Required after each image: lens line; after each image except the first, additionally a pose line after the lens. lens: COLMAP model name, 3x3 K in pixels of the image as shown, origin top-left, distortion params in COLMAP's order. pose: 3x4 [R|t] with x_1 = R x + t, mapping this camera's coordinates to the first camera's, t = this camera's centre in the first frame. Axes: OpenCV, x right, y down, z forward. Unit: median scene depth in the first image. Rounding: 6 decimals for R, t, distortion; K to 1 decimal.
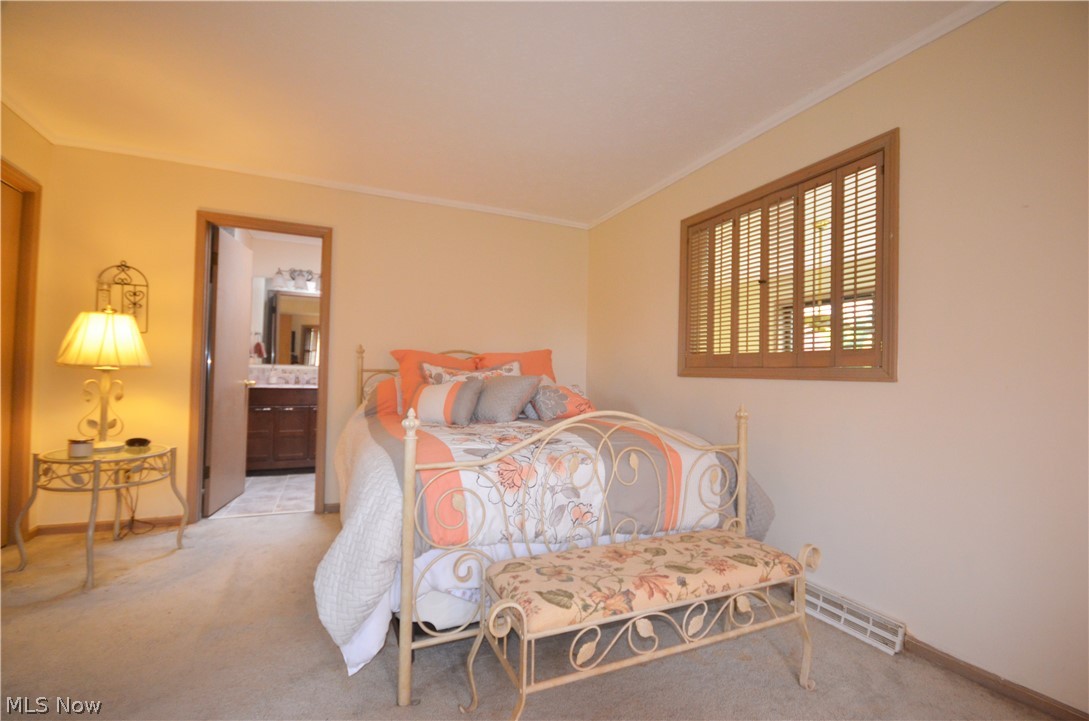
lens RADIAL K [[480.0, 0, 537.5], [0, 480.0, 365.9], [0, 0, 1]] dist [0.009596, -0.014257]
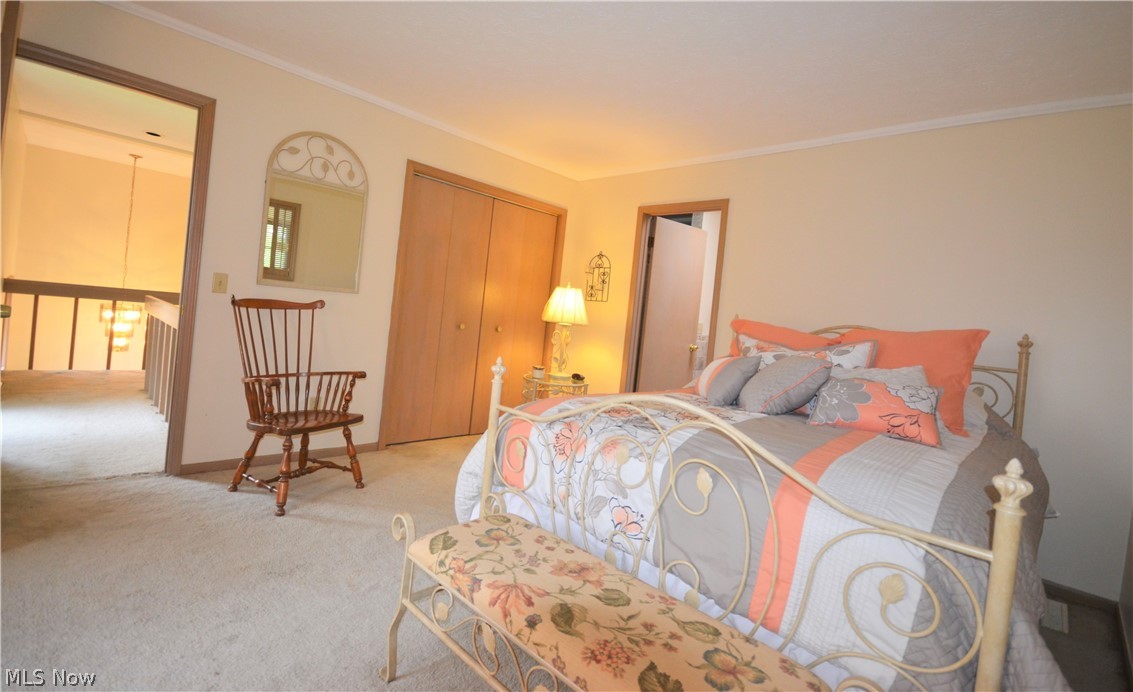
lens RADIAL K [[504.3, 0, 567.9], [0, 504.3, 322.6], [0, 0, 1]] dist [-0.001607, -0.000227]
pose [[0.379467, 0.033032, -0.924615, 0.918125], [-0.076814, 0.997037, 0.004095, -0.012077], [0.922011, 0.069469, 0.380880, 0.653393]]
